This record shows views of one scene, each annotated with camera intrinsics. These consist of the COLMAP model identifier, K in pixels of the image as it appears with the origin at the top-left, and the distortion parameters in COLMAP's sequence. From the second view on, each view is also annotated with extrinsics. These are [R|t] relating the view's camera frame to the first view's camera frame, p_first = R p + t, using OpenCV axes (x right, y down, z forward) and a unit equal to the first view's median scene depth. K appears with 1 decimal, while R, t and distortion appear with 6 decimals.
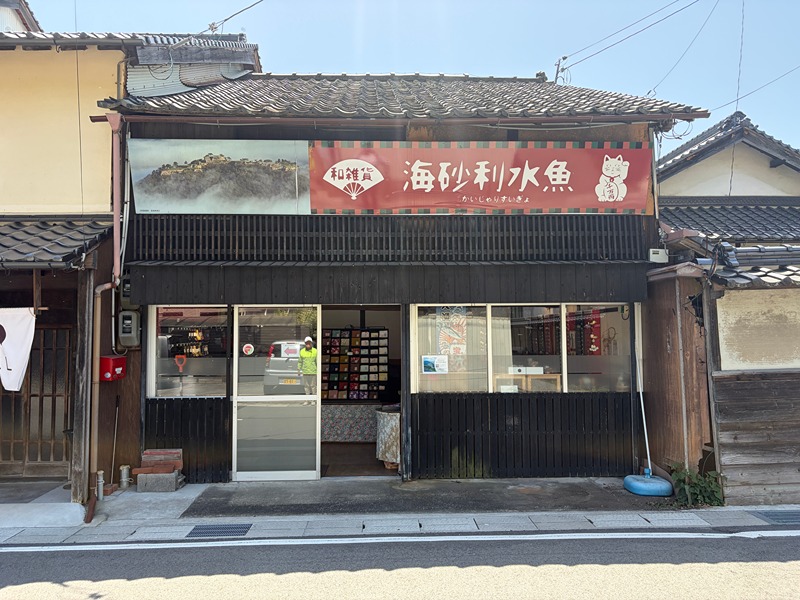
lens RADIAL K [[602.1, 0, 400.6], [0, 602.1, 295.4], [0, 0, 1]] dist [0.006377, 0.000162]
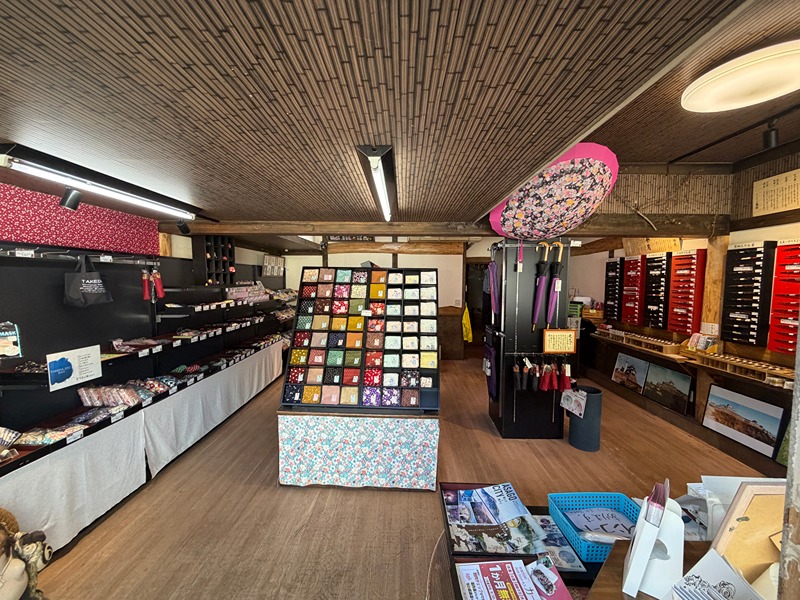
lens RADIAL K [[321.4, 0, 400.9], [0, 321.4, 299.3], [0, 0, 1]] dist [0.001472, 0.000127]
pose [[0.998545, 0.016713, -0.051264, -0.039063], [-0.010518, 0.992861, 0.118815, 0.050101], [0.052884, -0.118103, 0.991592, 0.721607]]
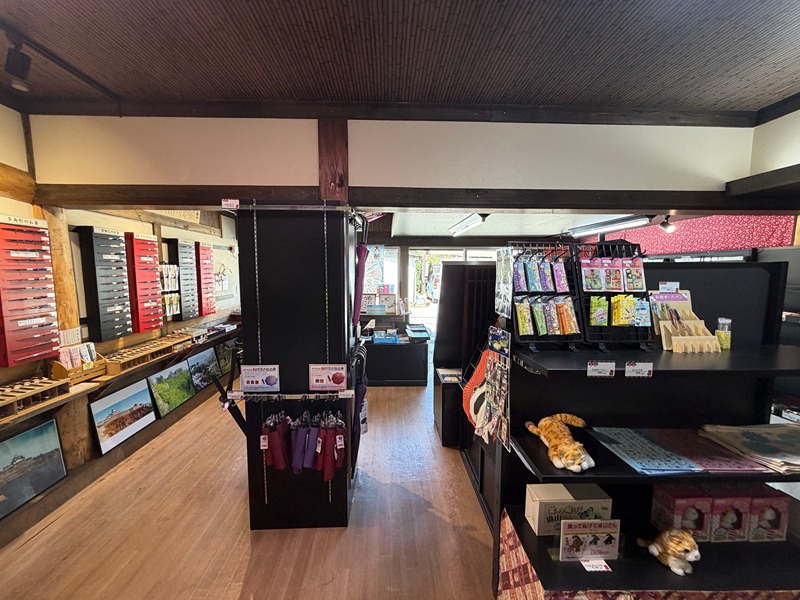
lens RADIAL K [[321.4, 0, 400.8], [0, 321.4, 300.2], [0, 0, 1]] dist [0.001472, 0.000127]
pose [[-0.999977, -0.000623, 0.006724, 0.012121], [-0.000398, 0.999443, 0.033382, 0.080312], [-0.006741, 0.033379, -0.999420, 1.286187]]
